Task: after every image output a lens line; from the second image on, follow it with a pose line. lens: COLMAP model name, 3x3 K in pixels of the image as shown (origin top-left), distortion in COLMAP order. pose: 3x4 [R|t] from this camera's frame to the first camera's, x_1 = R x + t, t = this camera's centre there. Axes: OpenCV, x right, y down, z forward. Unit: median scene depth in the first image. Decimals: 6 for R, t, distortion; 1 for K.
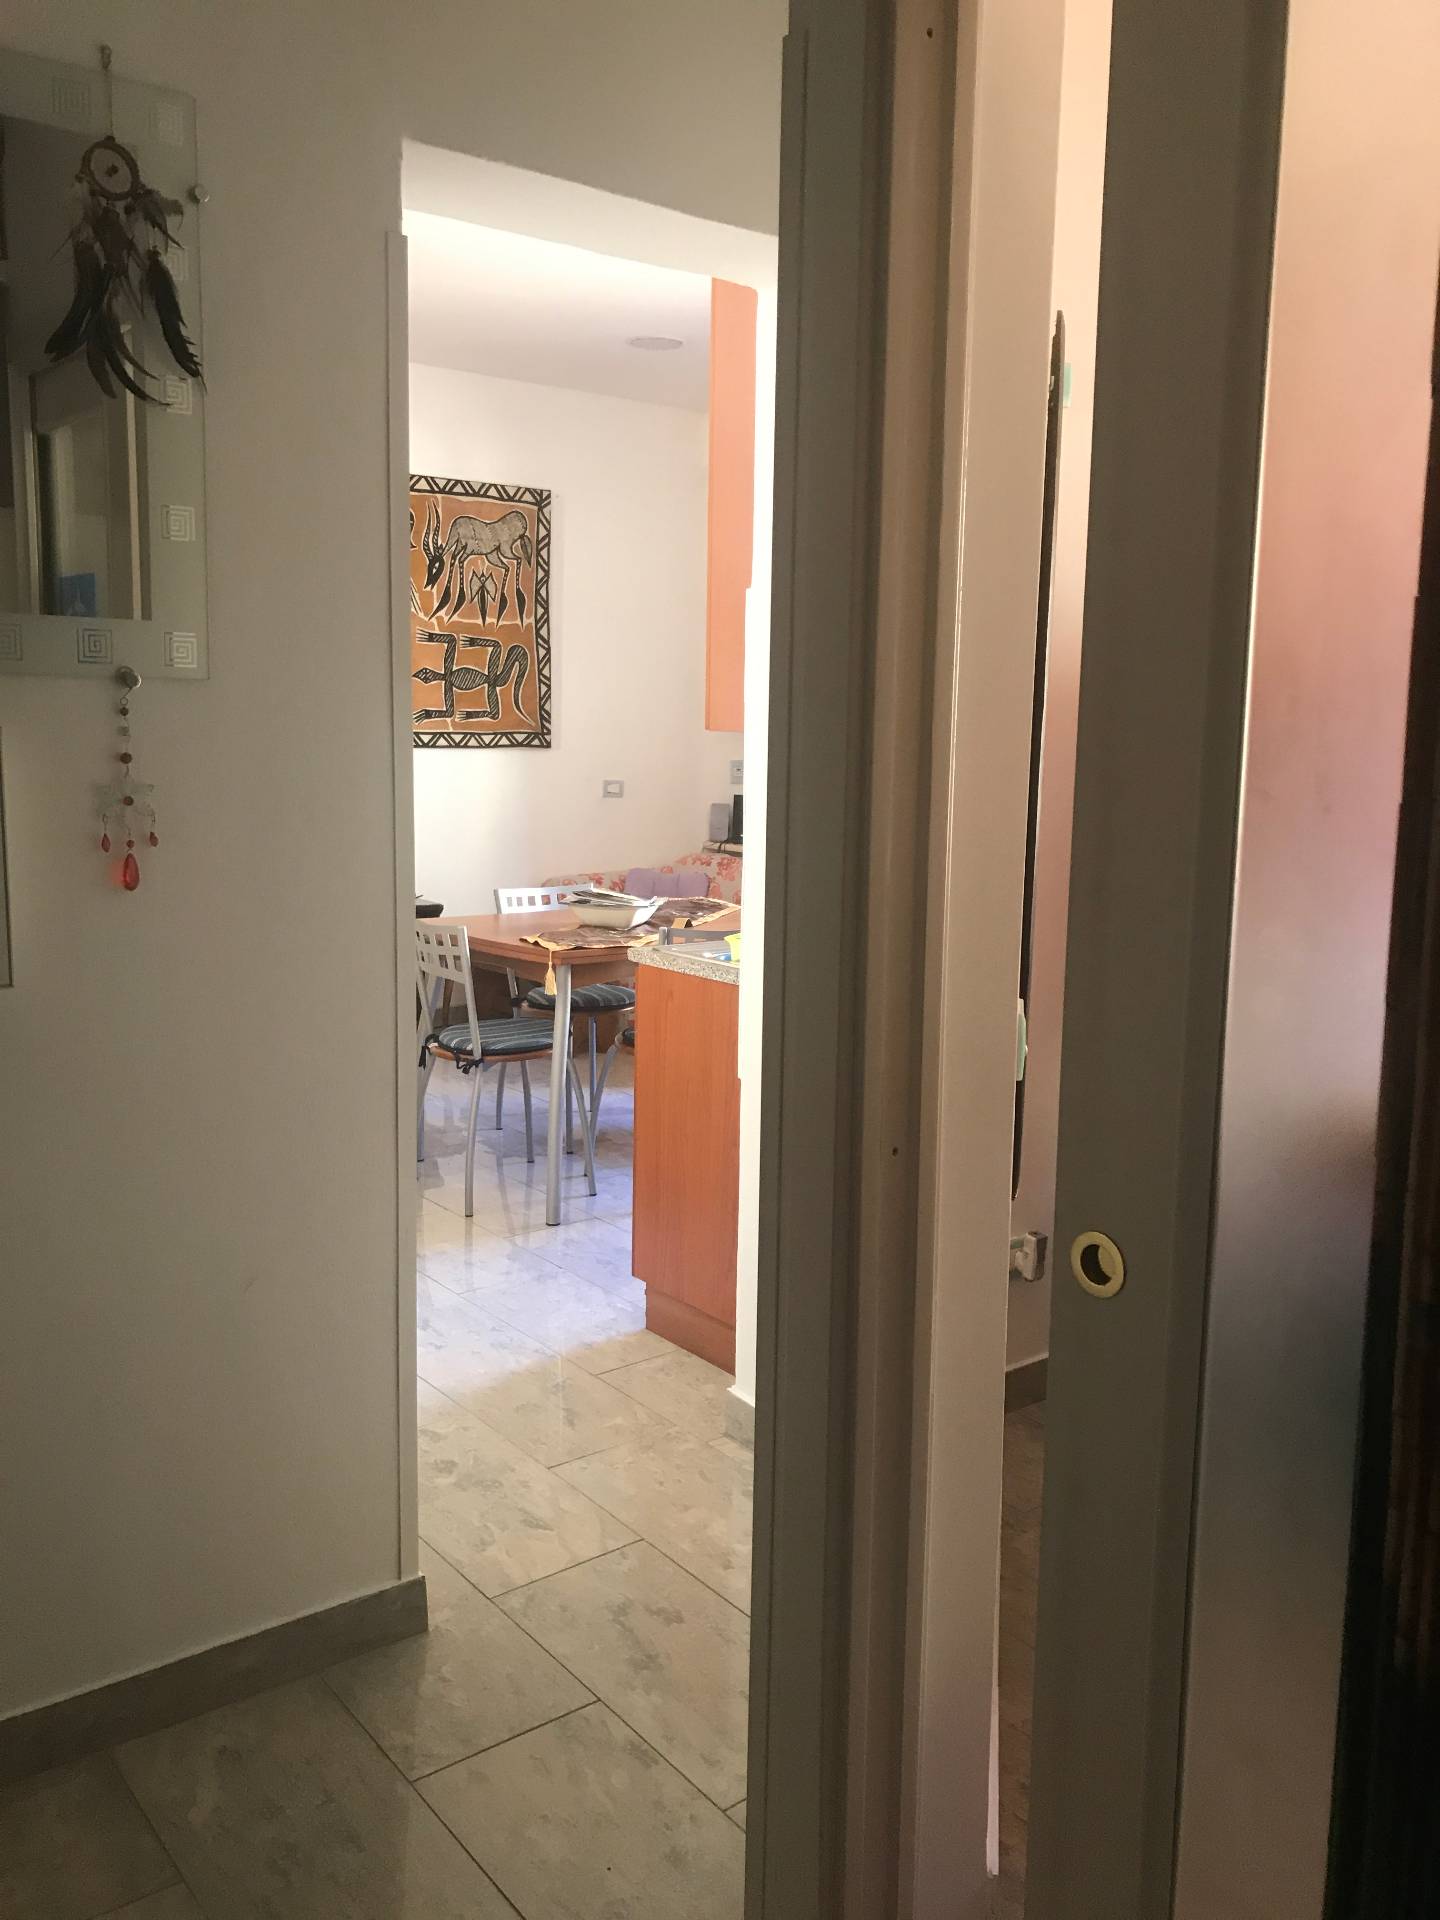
lens RADIAL K [[1566.7, 0, 739.4], [0, 1566.7, 957.5], [0, 0, 1]] dist [0.053159, -0.076101]
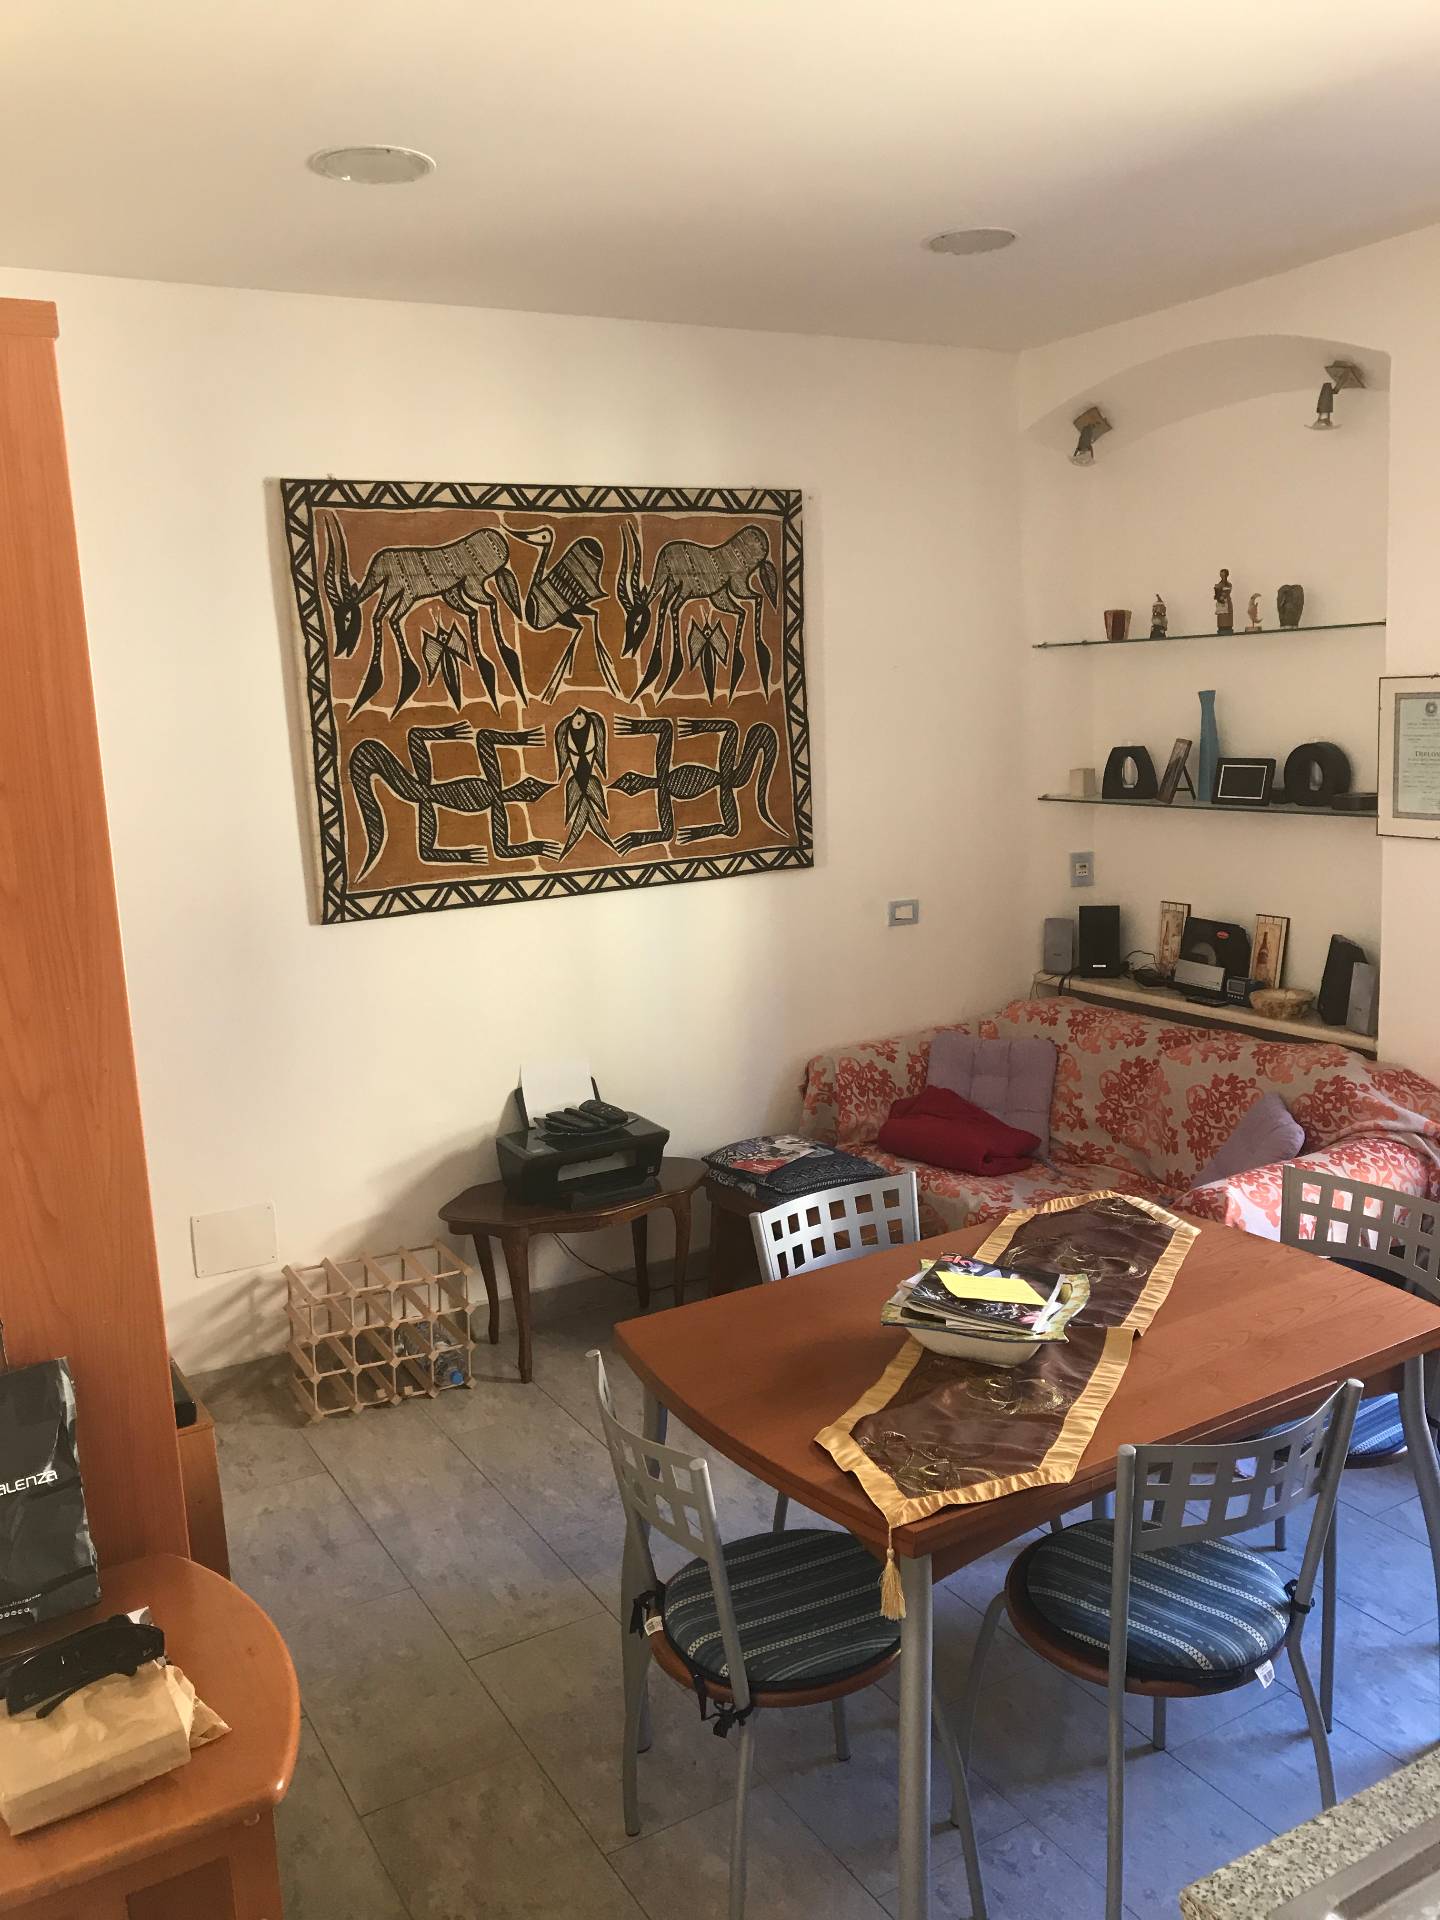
lens RADIAL K [[1566.7, 0, 704.9], [0, 1566.7, 972.3], [0, 0, 1]] dist [0.053159, -0.076101]
pose [[0.984617, -0.037376, -0.170680, -0.053932], [0.042856, 0.998674, 0.028534, -0.113126], [0.169387, -0.035410, 0.984913, 0.327780]]
